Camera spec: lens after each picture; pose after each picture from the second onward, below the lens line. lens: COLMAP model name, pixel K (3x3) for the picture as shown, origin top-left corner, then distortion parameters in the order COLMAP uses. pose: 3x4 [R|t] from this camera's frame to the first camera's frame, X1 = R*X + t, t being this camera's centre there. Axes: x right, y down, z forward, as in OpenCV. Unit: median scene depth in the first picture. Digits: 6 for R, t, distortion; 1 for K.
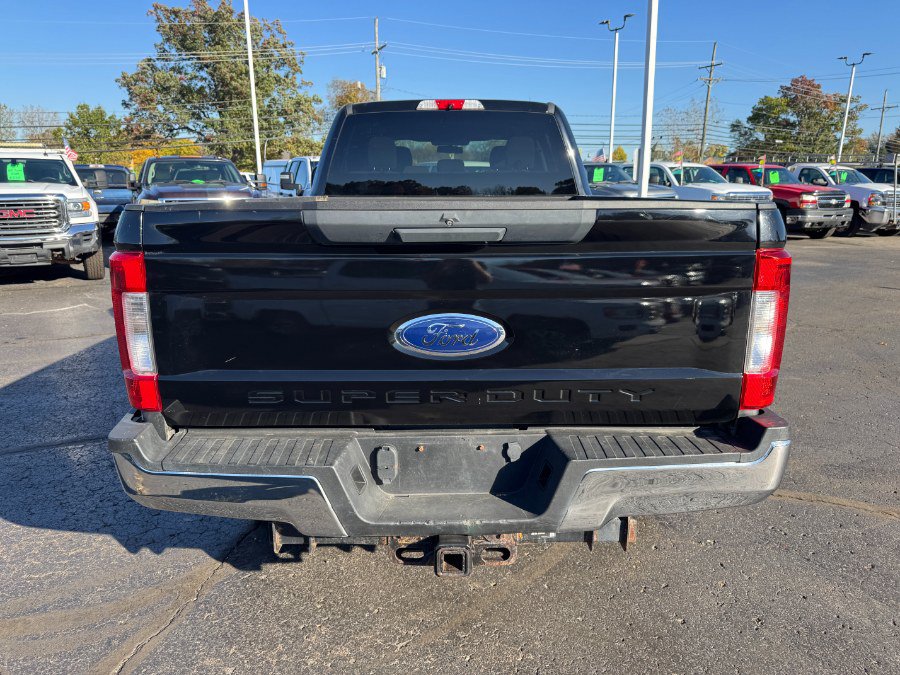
lens RADIAL K [[654.3, 0, 450.0], [0, 654.3, 337.5], [0, 0, 1]] dist [0.004882, -0.005845]
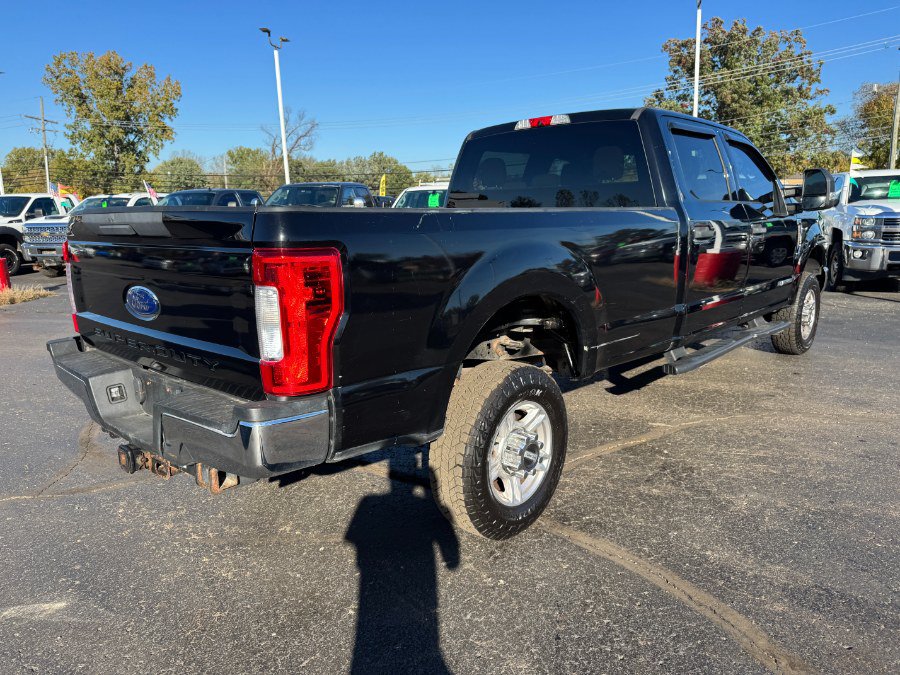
lens RADIAL K [[648.0, 0, 445.8], [0, 648.0, 338.4], [0, 0, 1]] dist [0.037085, -0.048759]
pose [[0.728012, 0.116461, -0.675600, 0.613885], [-0.137563, 0.990238, 0.022464, -0.021234], [0.671621, 0.076584, 0.736926, 0.169957]]
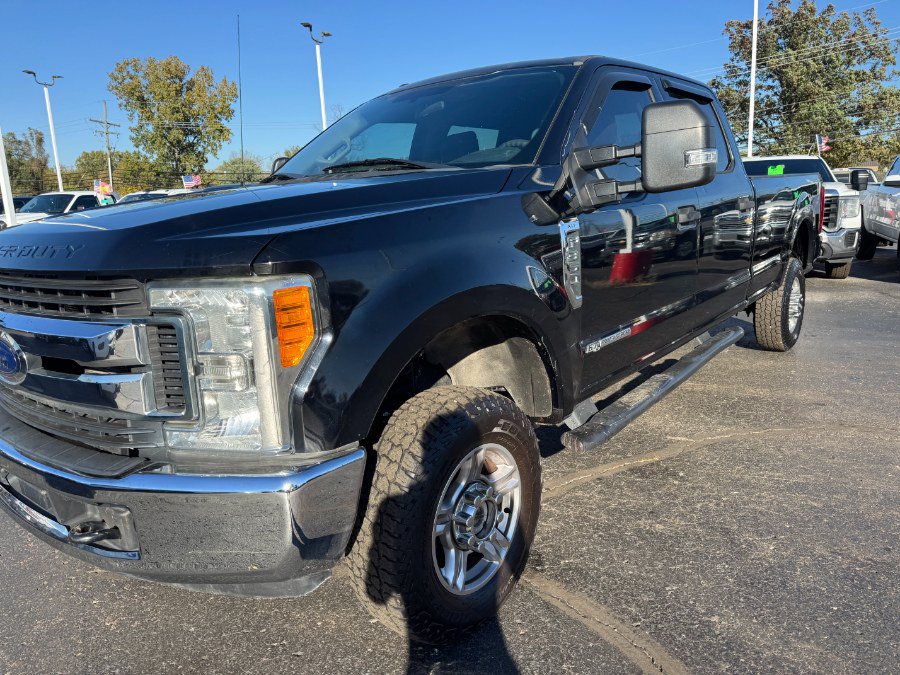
lens RADIAL K [[645.0, 0, 443.1], [0, 645.0, 339.0], [0, 0, 1]] dist [0.002754, 0.001952]
pose [[0.665721, 0.124728, -0.735703, 0.588731], [-0.137376, 0.989565, 0.043458, -0.035953], [0.733446, 0.072137, 0.675909, 0.339864]]
